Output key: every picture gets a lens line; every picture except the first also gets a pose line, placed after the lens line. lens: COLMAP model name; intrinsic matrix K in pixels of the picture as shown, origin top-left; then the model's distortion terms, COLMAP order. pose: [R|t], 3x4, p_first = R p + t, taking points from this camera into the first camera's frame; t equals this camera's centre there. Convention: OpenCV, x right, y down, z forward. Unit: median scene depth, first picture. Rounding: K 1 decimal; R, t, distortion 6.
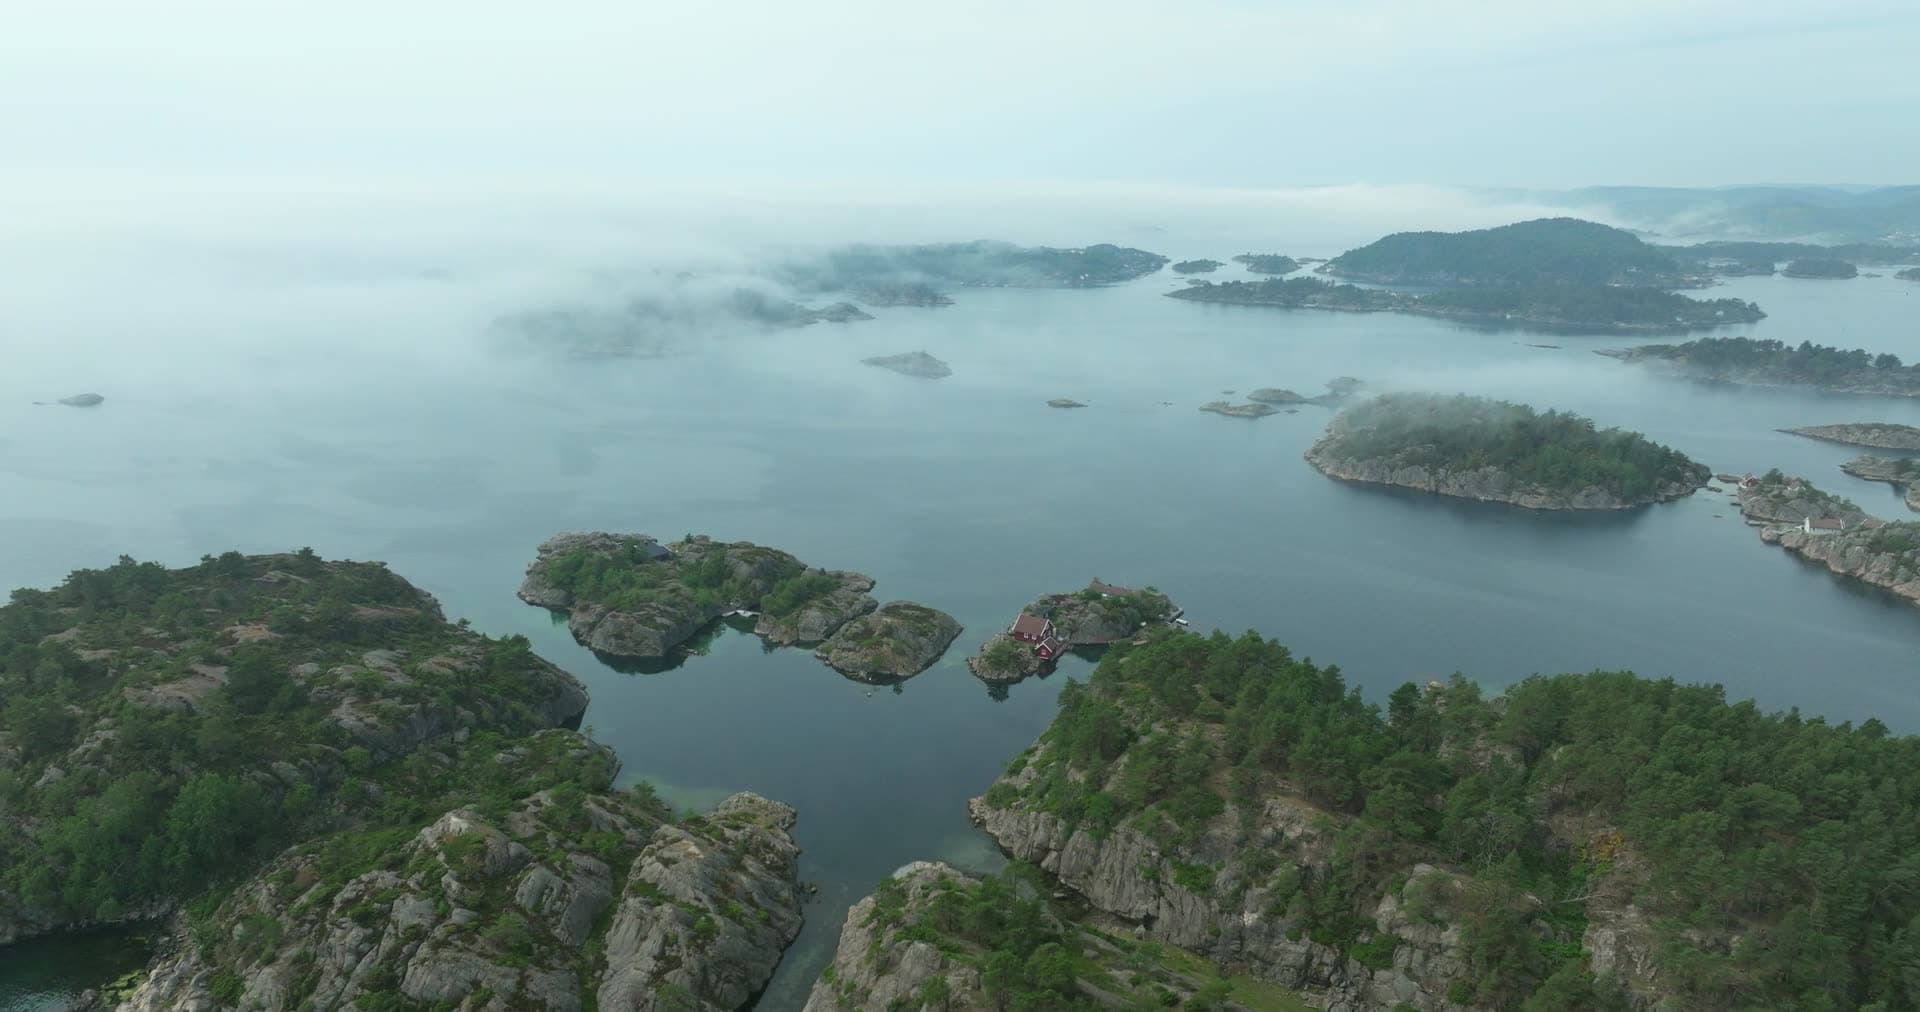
lens RADIAL K [[1344.5, 0, 960.0], [0, 1344.5, 506.0], [0, 0, 1]] dist [-0.000069, 0.011962]
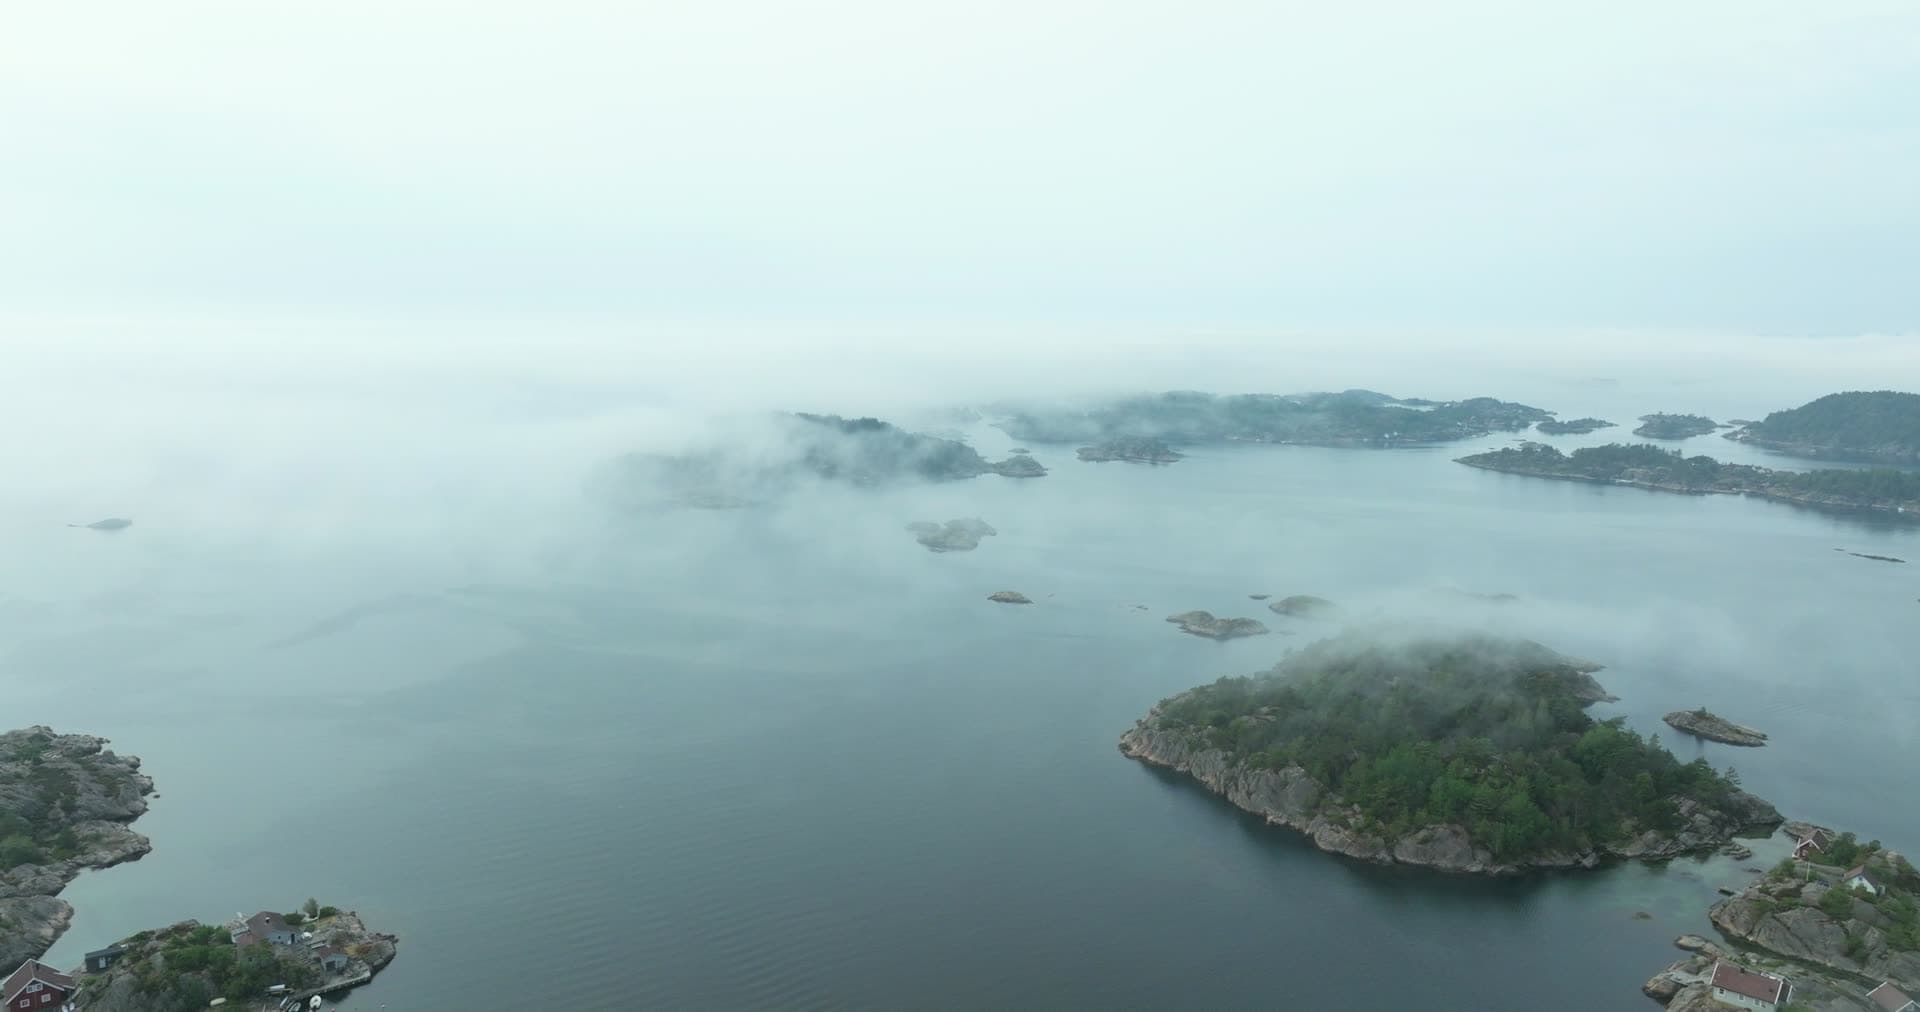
lens RADIAL K [[1344.5, 0, 960.0], [0, 1344.5, 506.0], [0, 0, 1]] dist [-0.000069, 0.011962]
pose [[0.932421, 0.051778, -0.357646, 0.183935], [-0.088951, 0.992117, -0.088272, -0.031889], [0.350256, 0.114120, 0.929676, 0.139114]]
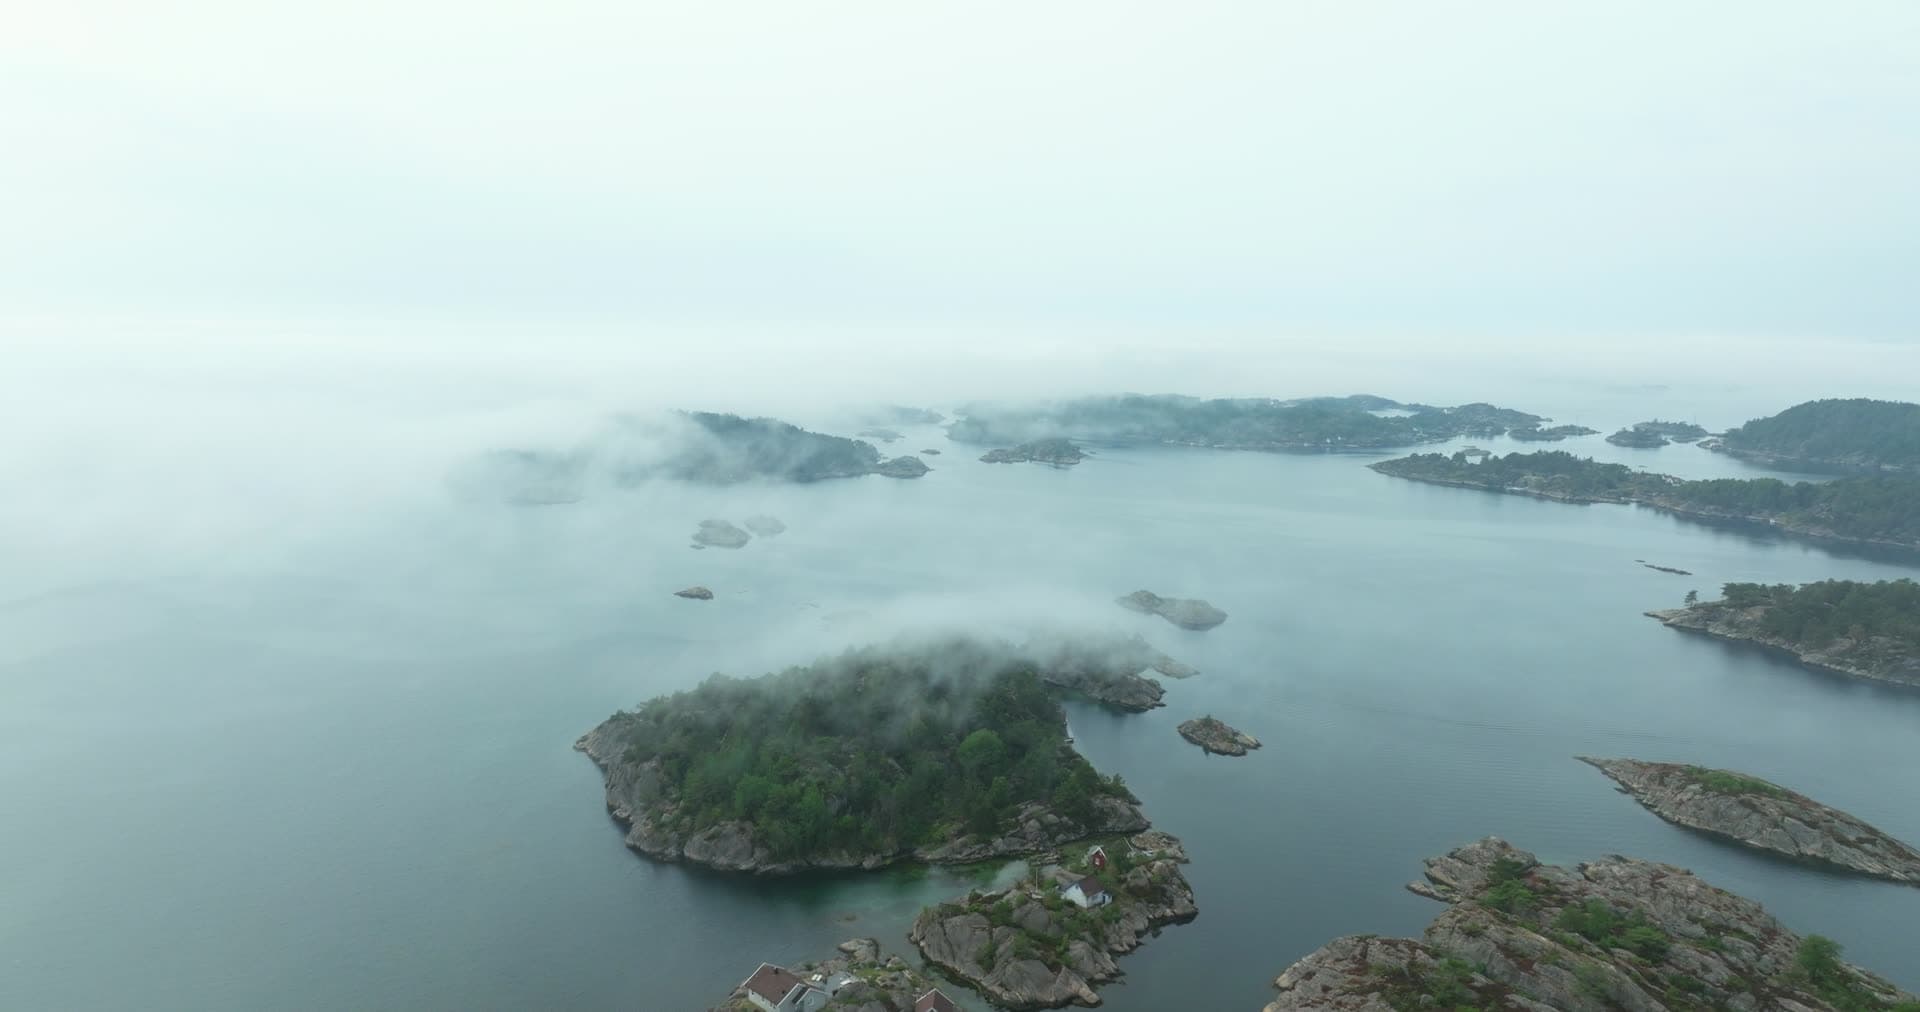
lens RADIAL K [[1344.5, 0, 960.0], [0, 1344.5, 506.0], [0, 0, 1]] dist [-0.000069, 0.011962]
pose [[0.901784, 0.062646, -0.427624, 0.308217], [-0.108605, 0.990537, -0.083917, -0.043177], [0.418320, 0.122117, 0.900053, 0.192711]]
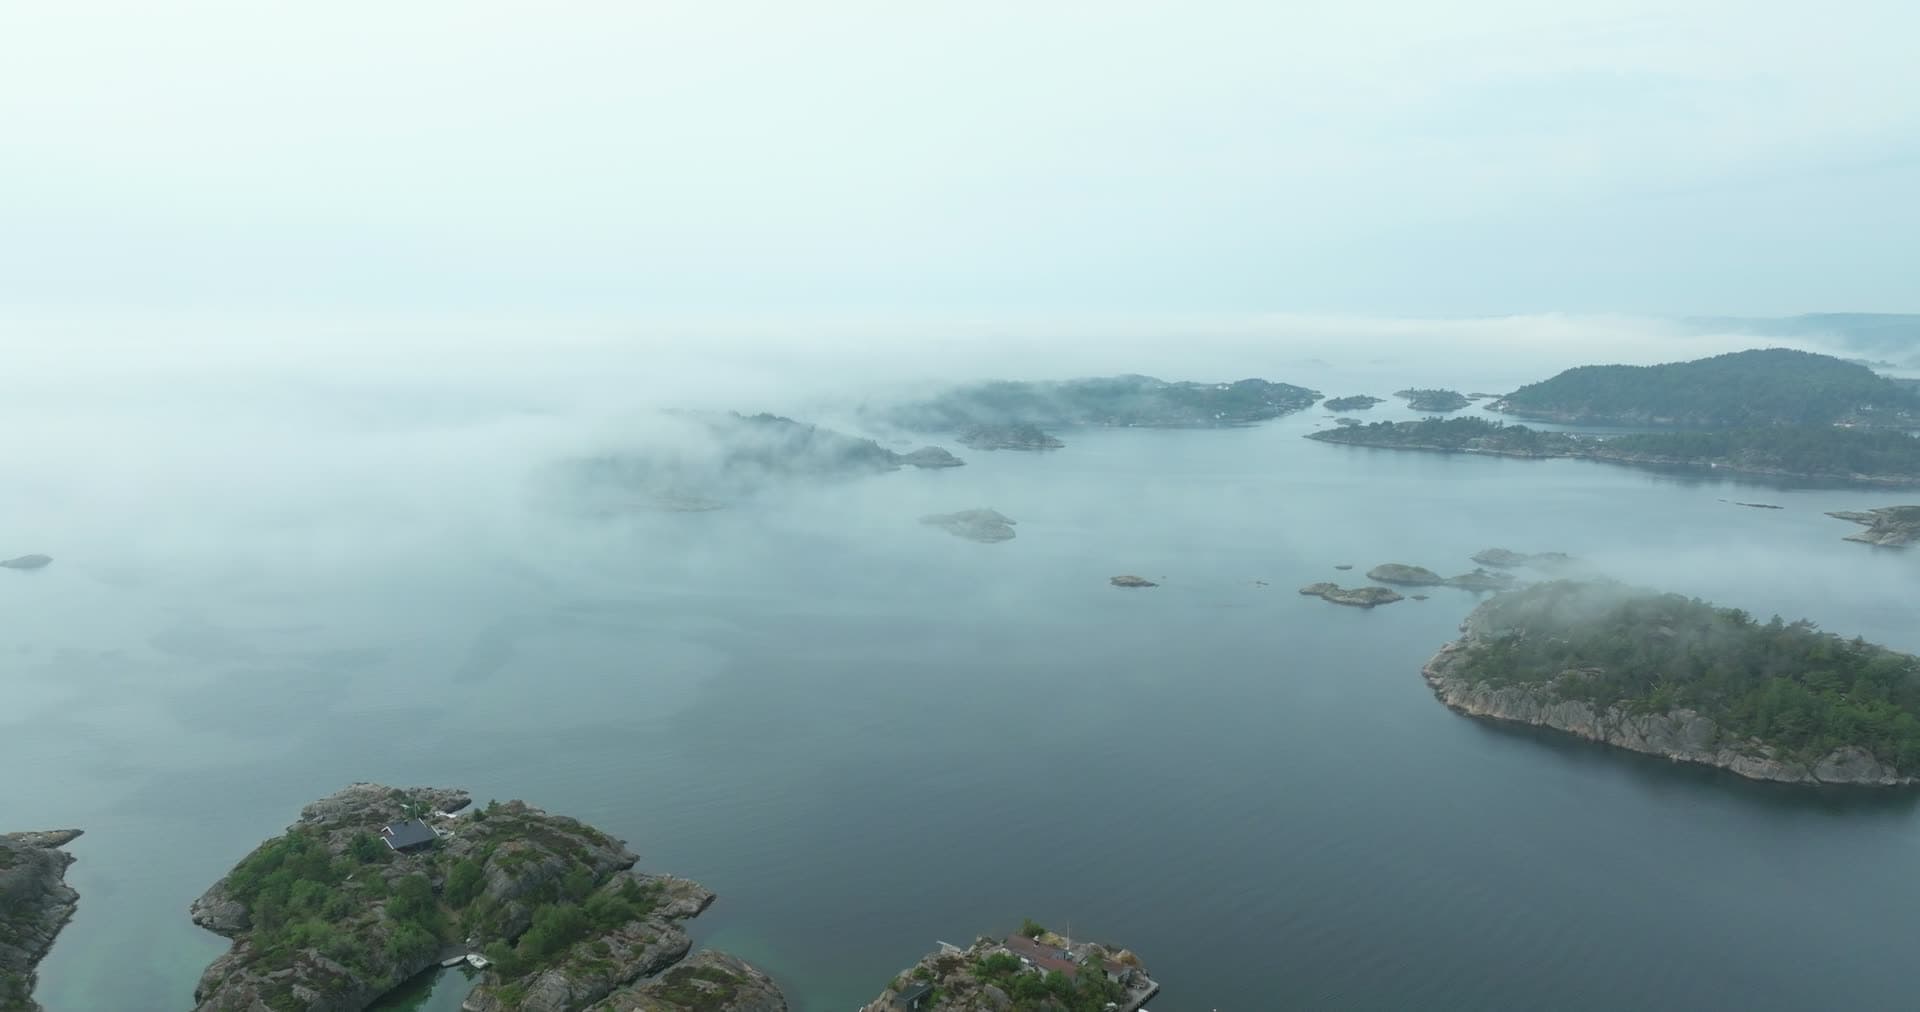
lens RADIAL K [[1344.5, 0, 960.0], [0, 1344.5, 506.0], [0, 0, 1]] dist [-0.000069, 0.011962]
pose [[0.991732, 0.009142, -0.128004, 0.043926], [-0.021397, 0.995276, -0.094699, -0.023746], [0.126534, 0.096655, 0.987242, 0.101789]]
